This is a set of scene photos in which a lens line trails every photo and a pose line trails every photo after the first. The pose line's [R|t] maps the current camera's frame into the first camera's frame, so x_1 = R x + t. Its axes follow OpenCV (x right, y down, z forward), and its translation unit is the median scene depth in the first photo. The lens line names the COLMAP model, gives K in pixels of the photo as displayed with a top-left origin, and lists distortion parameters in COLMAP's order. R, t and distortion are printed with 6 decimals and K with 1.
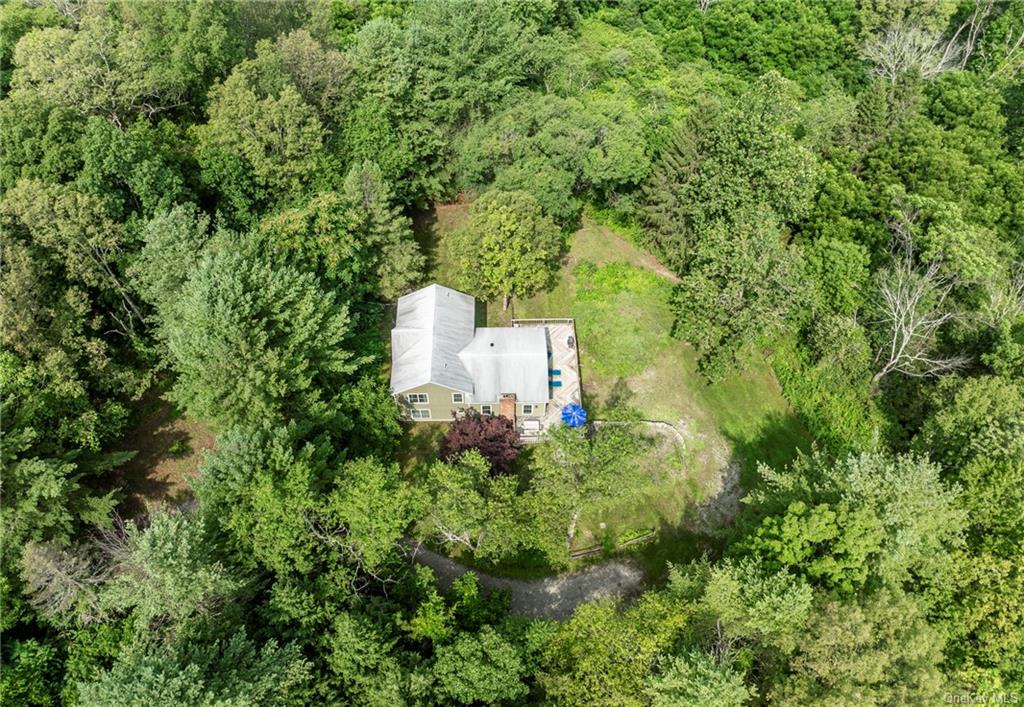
lens RADIAL K [[715.0, 0, 512.1], [0, 715.0, 353.4], [0, 0, 1]] dist [-0.000466, -0.000050]
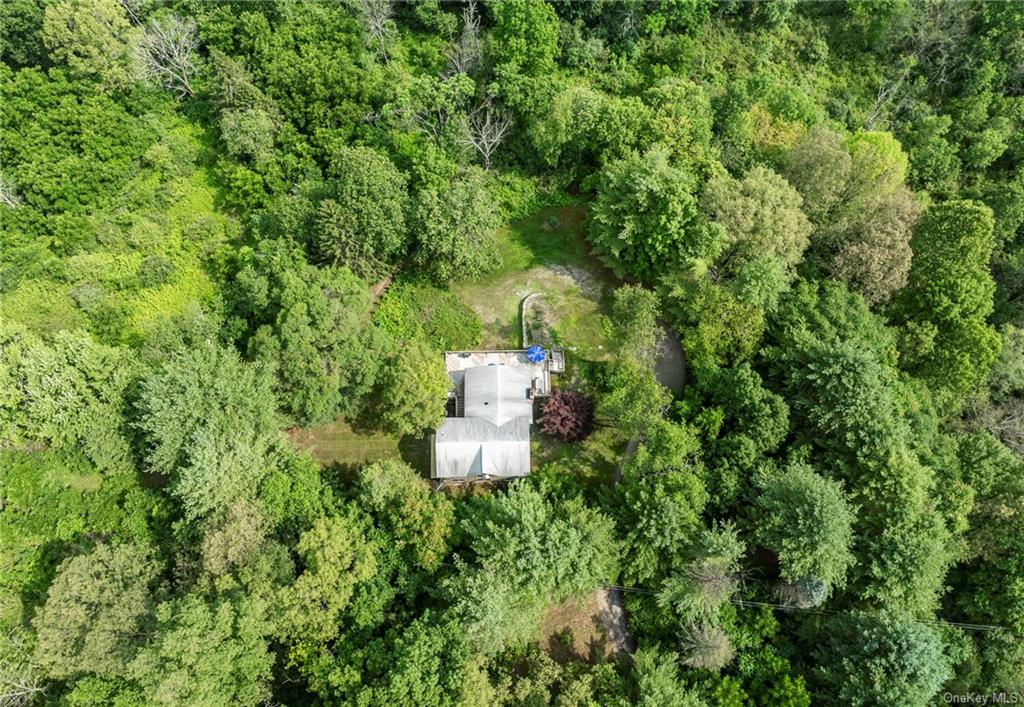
lens RADIAL K [[715.0, 0, 511.9], [0, 715.0, 353.6], [0, 0, 1]] dist [-0.000466, -0.000050]
pose [[0.003472, -0.940213, 0.340570, -0.404733], [0.797072, 0.208266, 0.566834, -0.768756], [-0.603874, 0.269491, 0.750141, -0.064651]]
